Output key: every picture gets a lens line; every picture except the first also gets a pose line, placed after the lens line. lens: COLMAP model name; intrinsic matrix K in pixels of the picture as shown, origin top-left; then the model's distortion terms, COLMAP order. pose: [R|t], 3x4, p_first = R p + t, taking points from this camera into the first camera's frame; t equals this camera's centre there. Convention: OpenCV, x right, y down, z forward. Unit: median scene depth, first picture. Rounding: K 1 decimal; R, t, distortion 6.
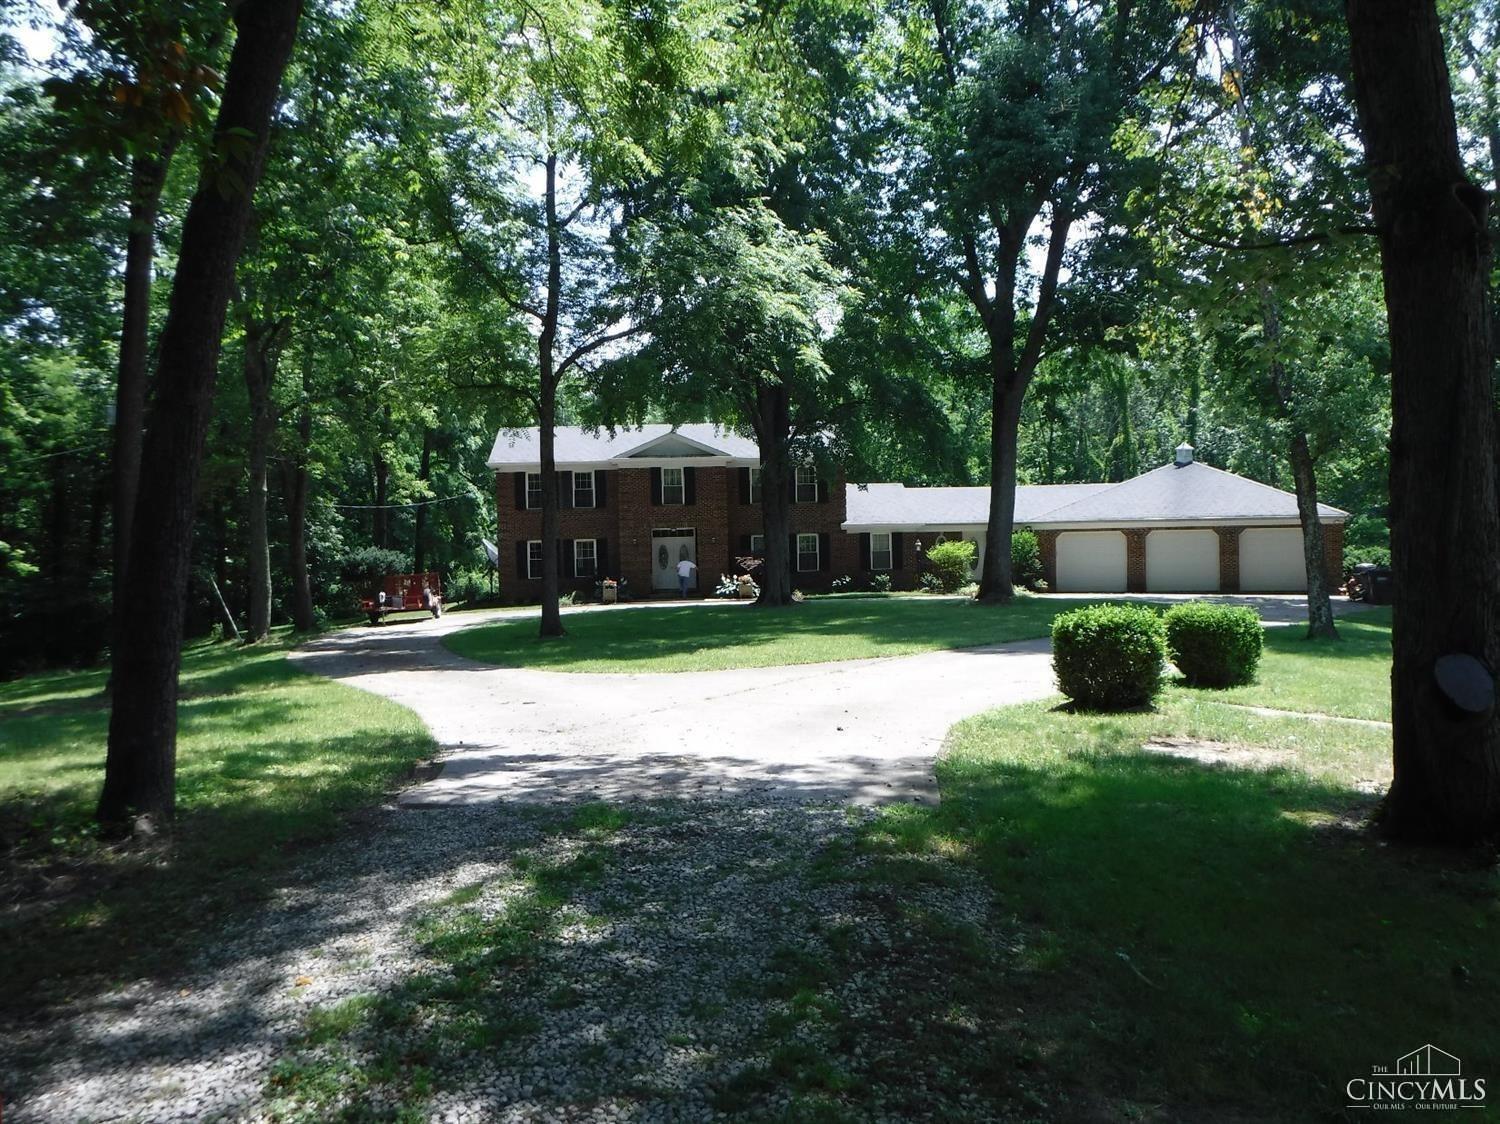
lens RADIAL K [[1170.2, 0, 750.0], [0, 1170.2, 562.0], [0, 0, 1]] dist [-0.110728, 0.005245]
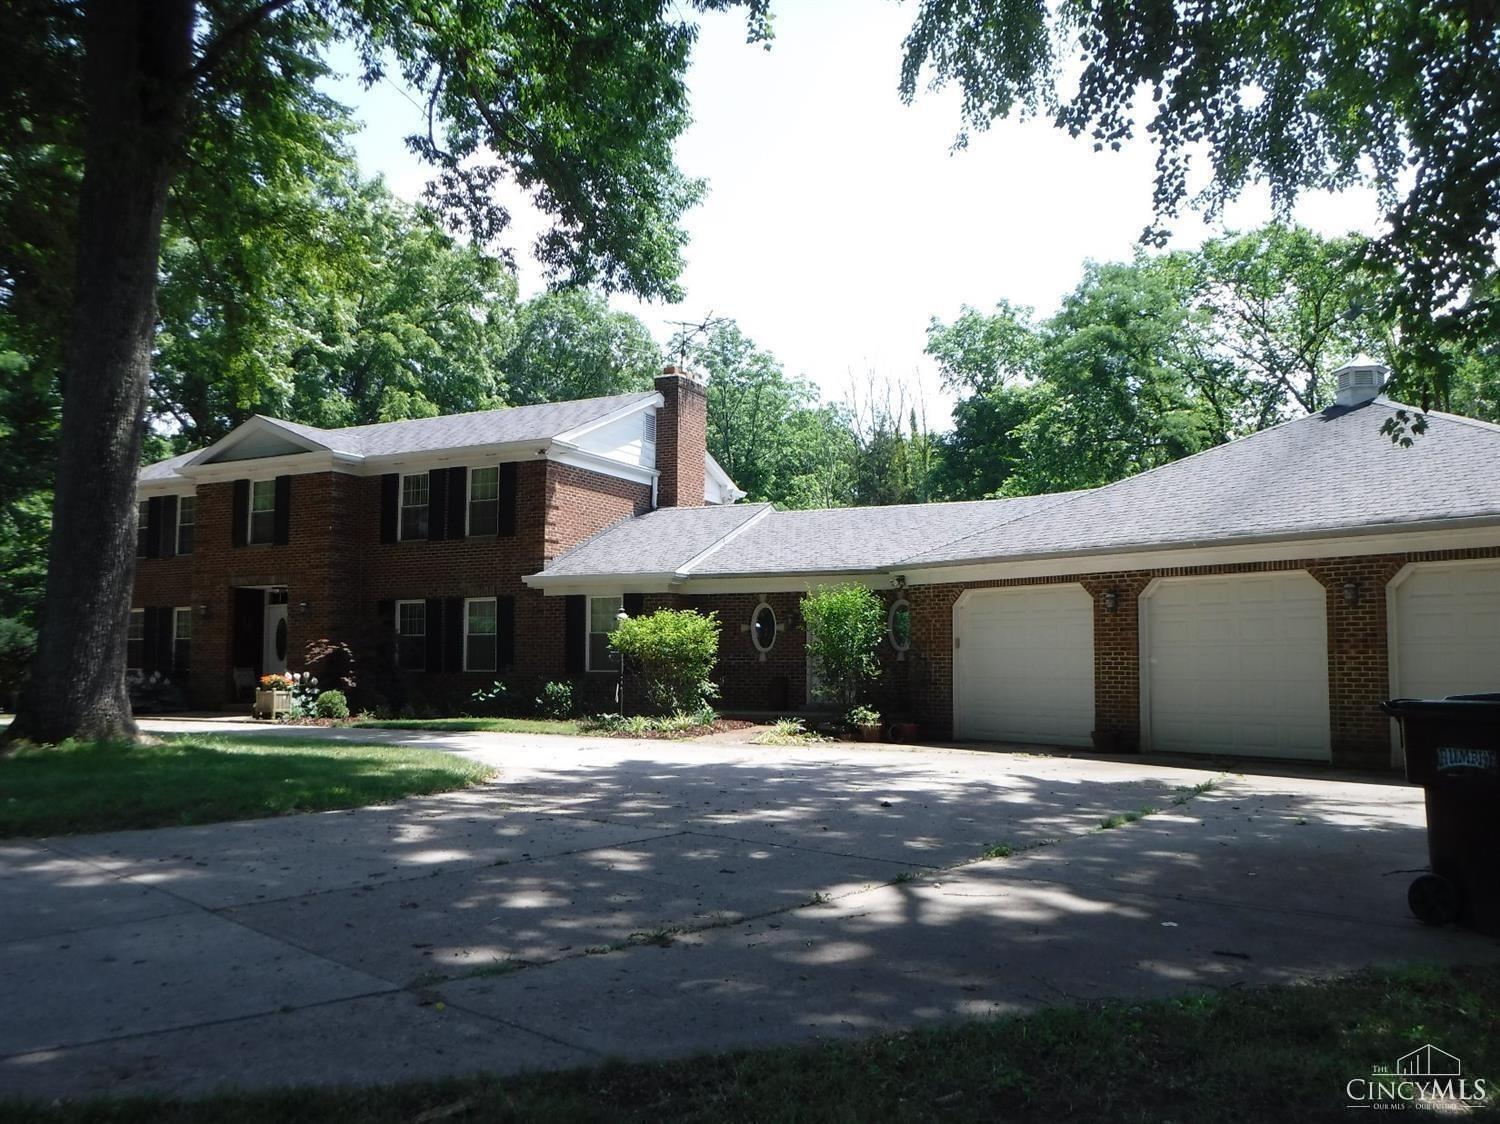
lens RADIAL K [[1170.2, 0, 750.0], [0, 1170.2, 562.0], [0, 0, 1]] dist [-0.110728, 0.005245]
pose [[0.887057, -0.018999, -0.461269, 0.396037], [-0.017690, 0.997020, -0.075084, -0.003499], [0.461322, 0.074764, 0.884077, 0.622154]]
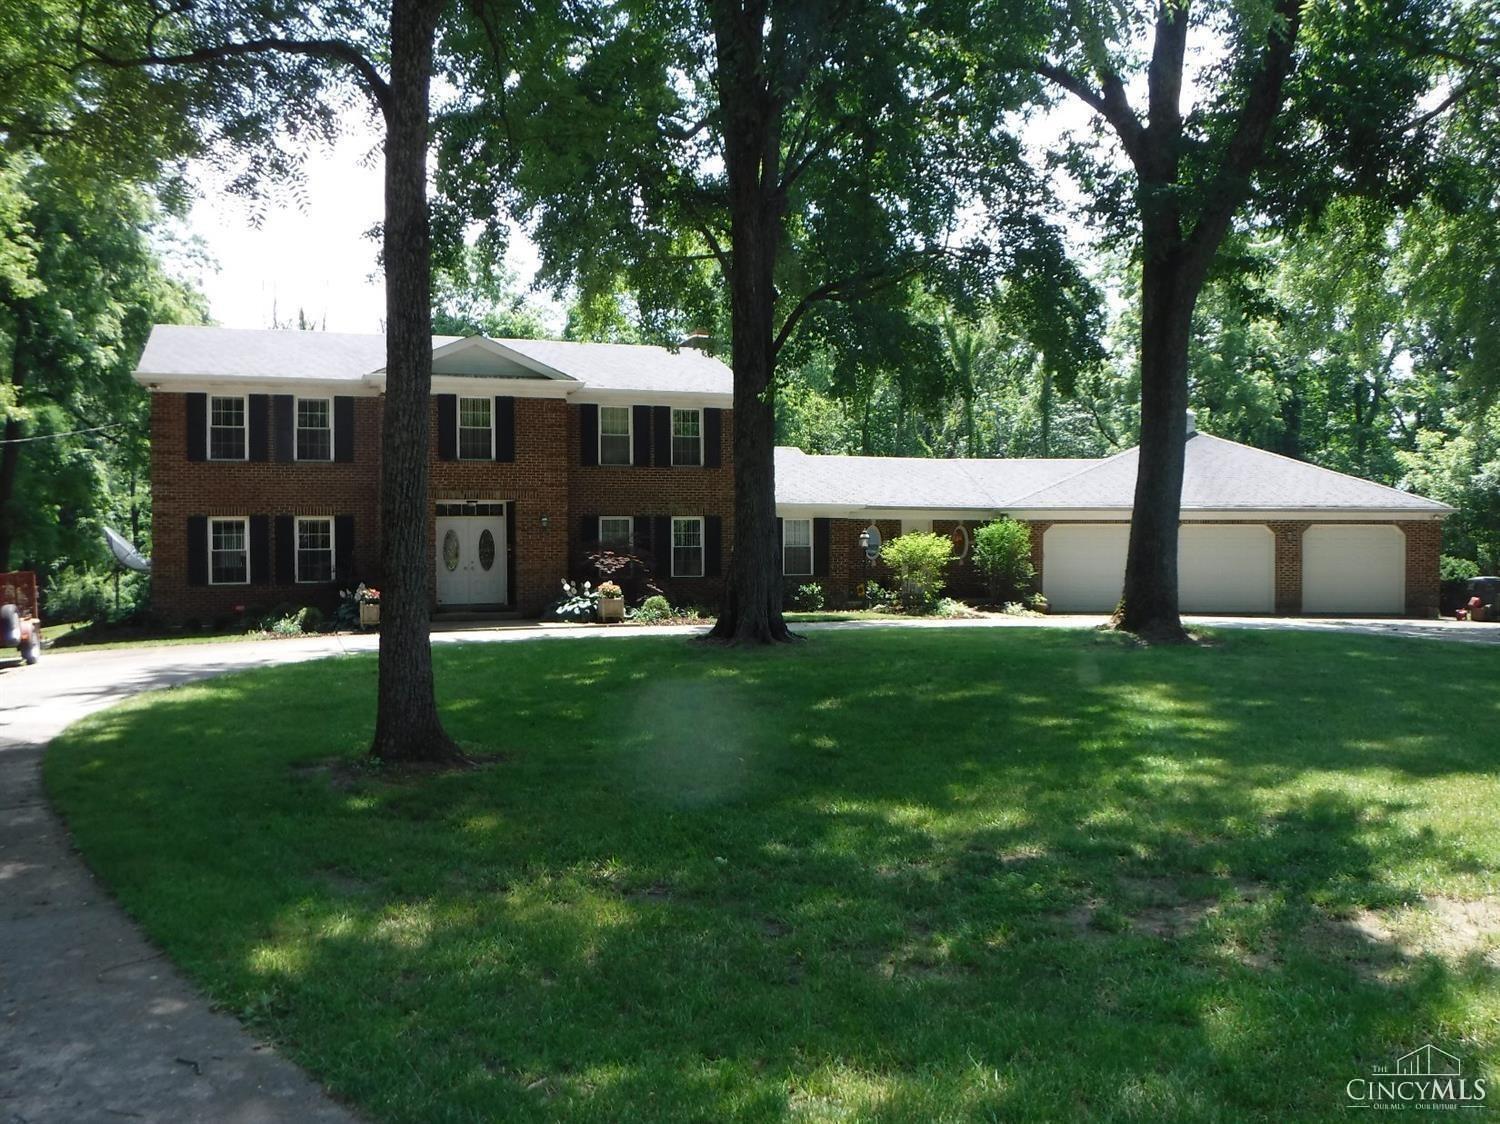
lens RADIAL K [[1170.2, 0, 750.0], [0, 1170.2, 562.0], [0, 0, 1]] dist [-0.110728, 0.005245]
pose [[0.953220, 0.015692, 0.301870, -0.109510], [-0.012644, 0.999847, -0.012049, 0.007036], [-0.302013, 0.007669, 0.953273, 0.408355]]
